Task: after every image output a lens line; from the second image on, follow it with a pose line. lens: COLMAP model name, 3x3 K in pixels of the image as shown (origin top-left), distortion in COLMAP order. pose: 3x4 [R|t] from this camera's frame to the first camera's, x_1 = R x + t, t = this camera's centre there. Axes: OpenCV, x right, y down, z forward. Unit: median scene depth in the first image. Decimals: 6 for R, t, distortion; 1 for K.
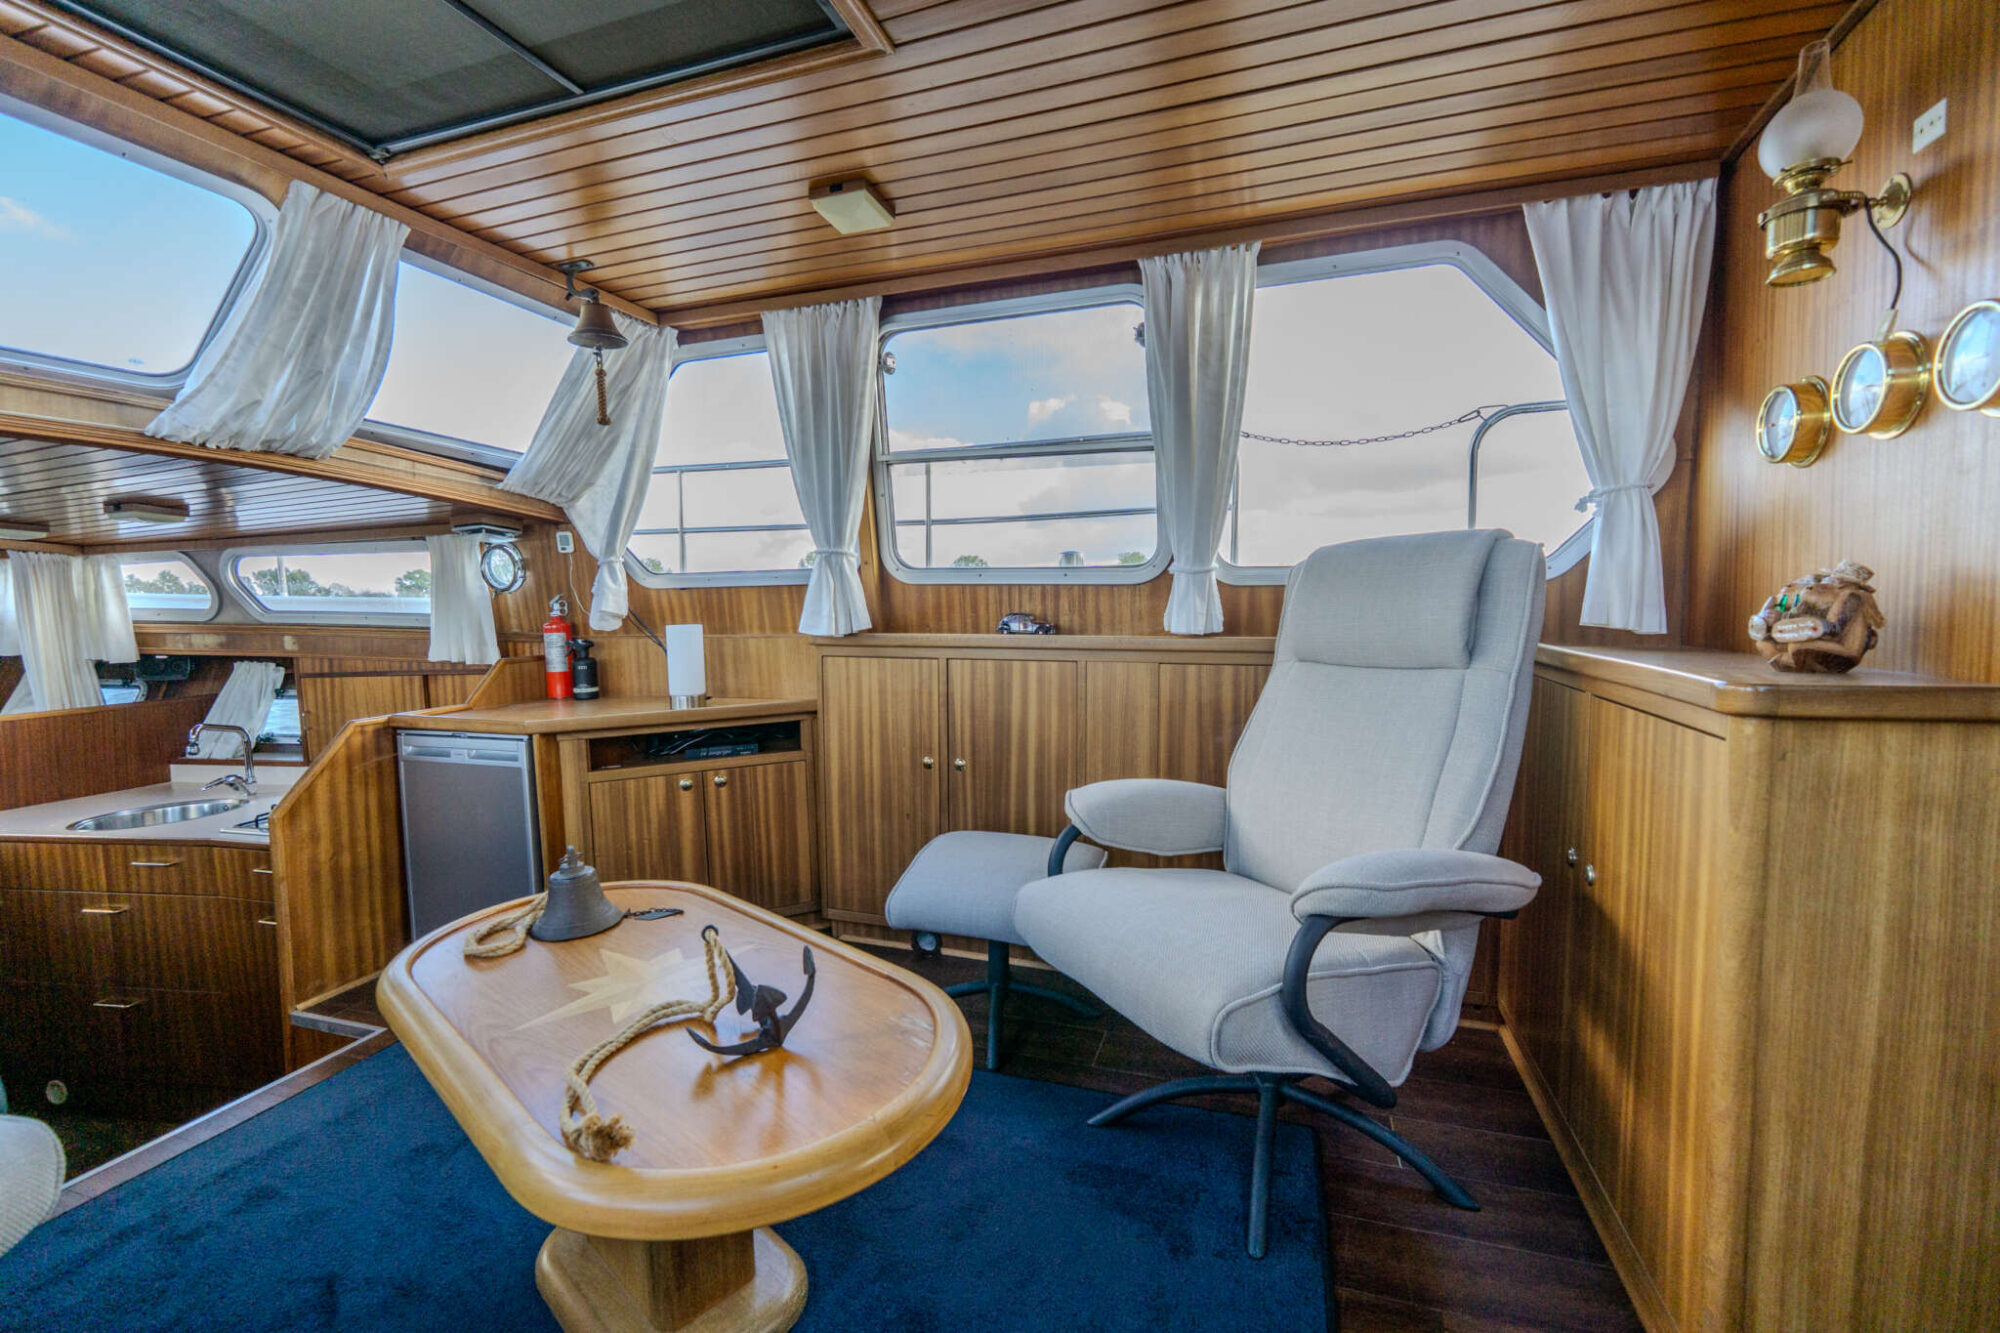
lens RADIAL K [[839.6, 0, 993.7], [0, 839.6, 657.2], [0, 0, 1]] dist [-0.004931, 0.000037]
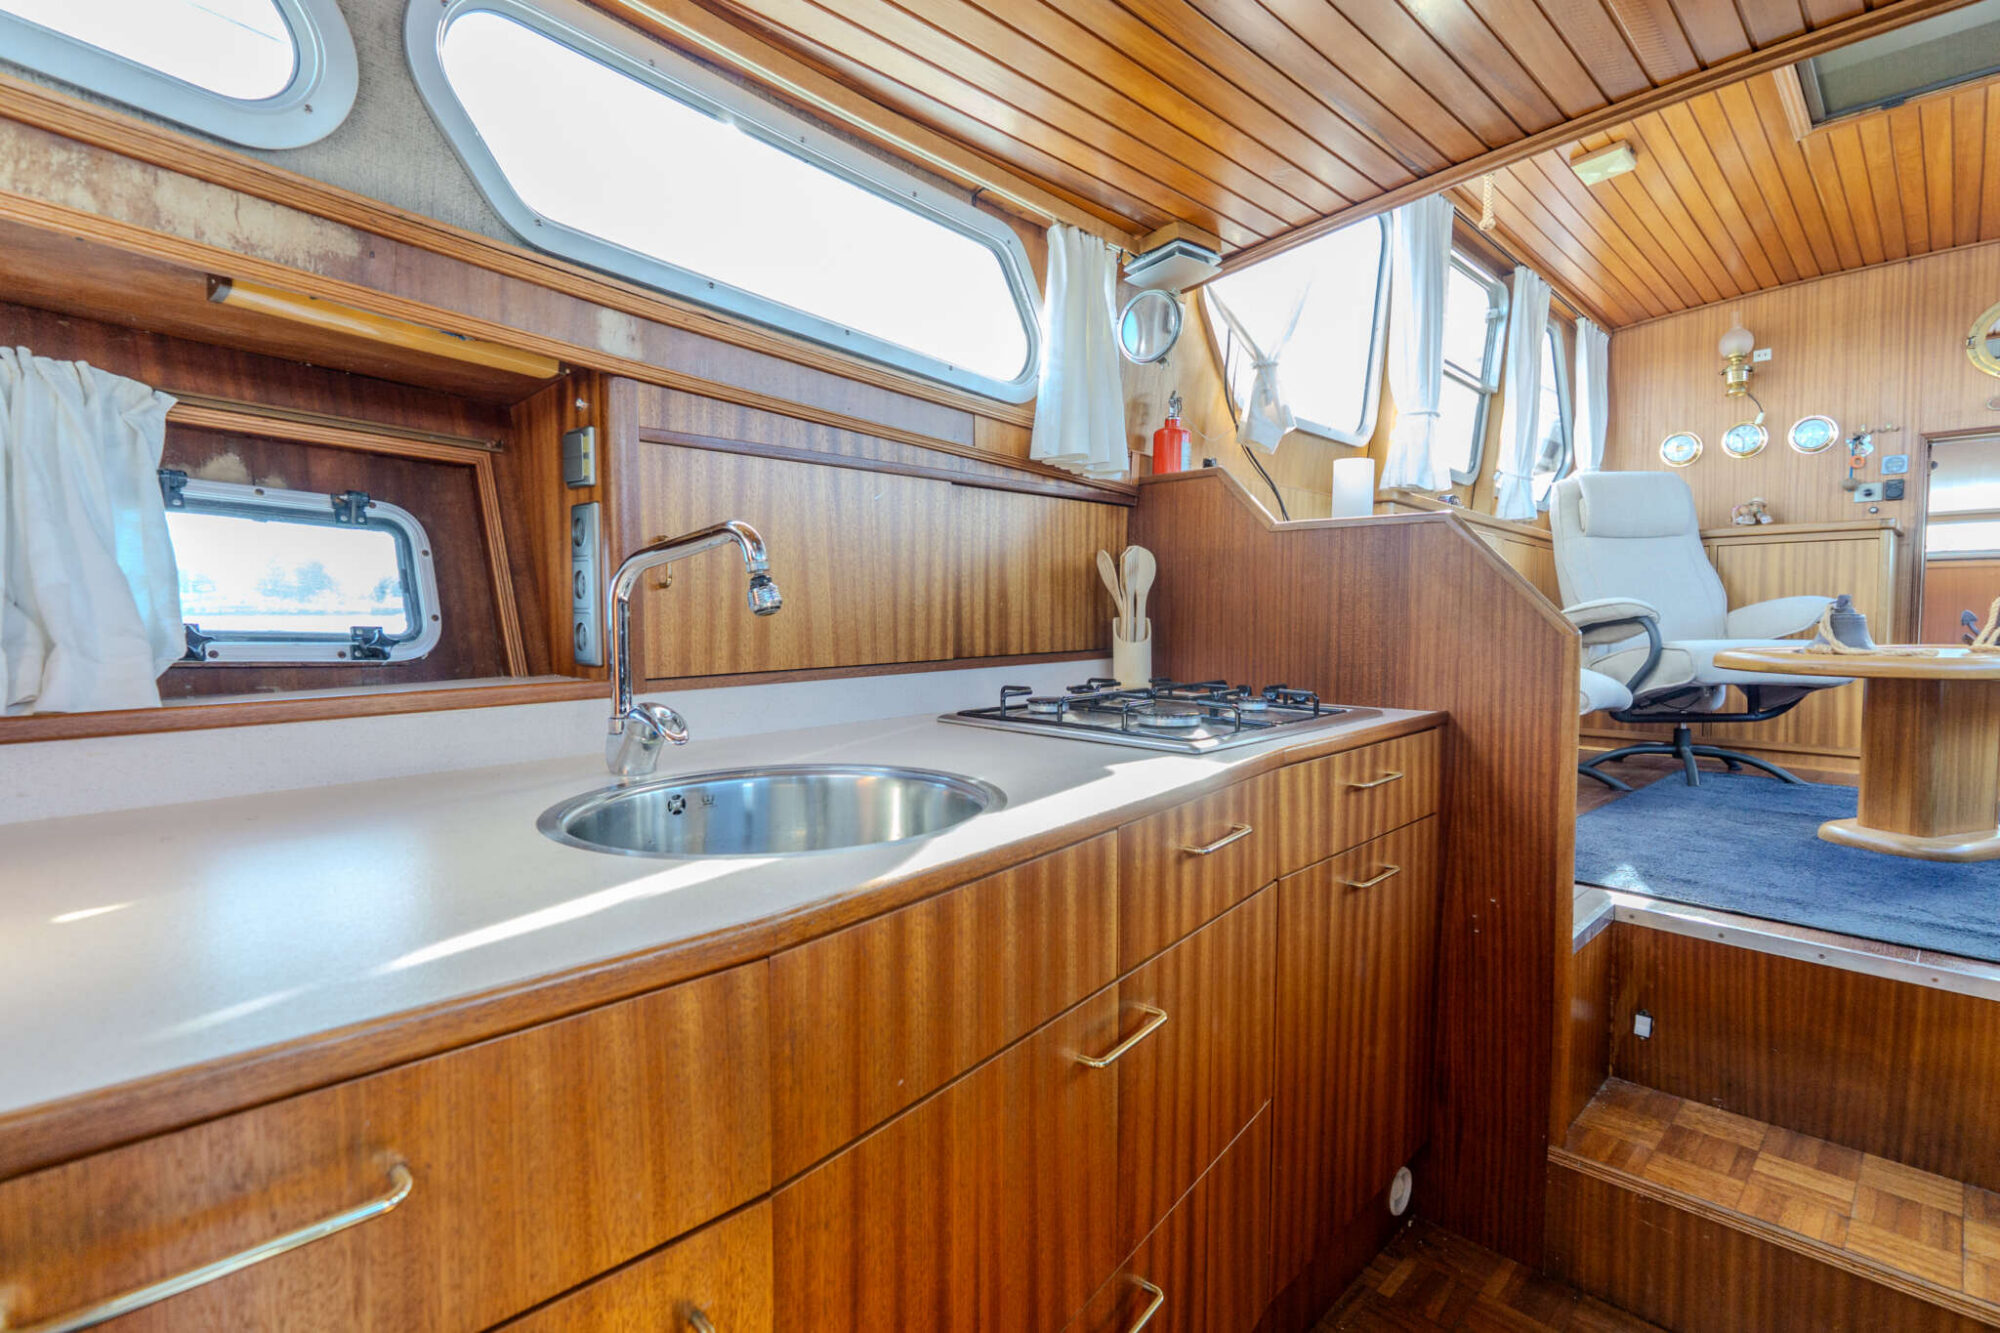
lens RADIAL K [[924.1, 0, 1000.0], [0, 924.1, 666.5], [0, 0, 1]] dist [-0.012352, 0.000222]
pose [[0.465973, -0.022262, 0.884519, -1.408263], [0.048617, 0.998817, -0.000474, 0.162227], [-0.883462, 0.043223, 0.466505, 0.876693]]
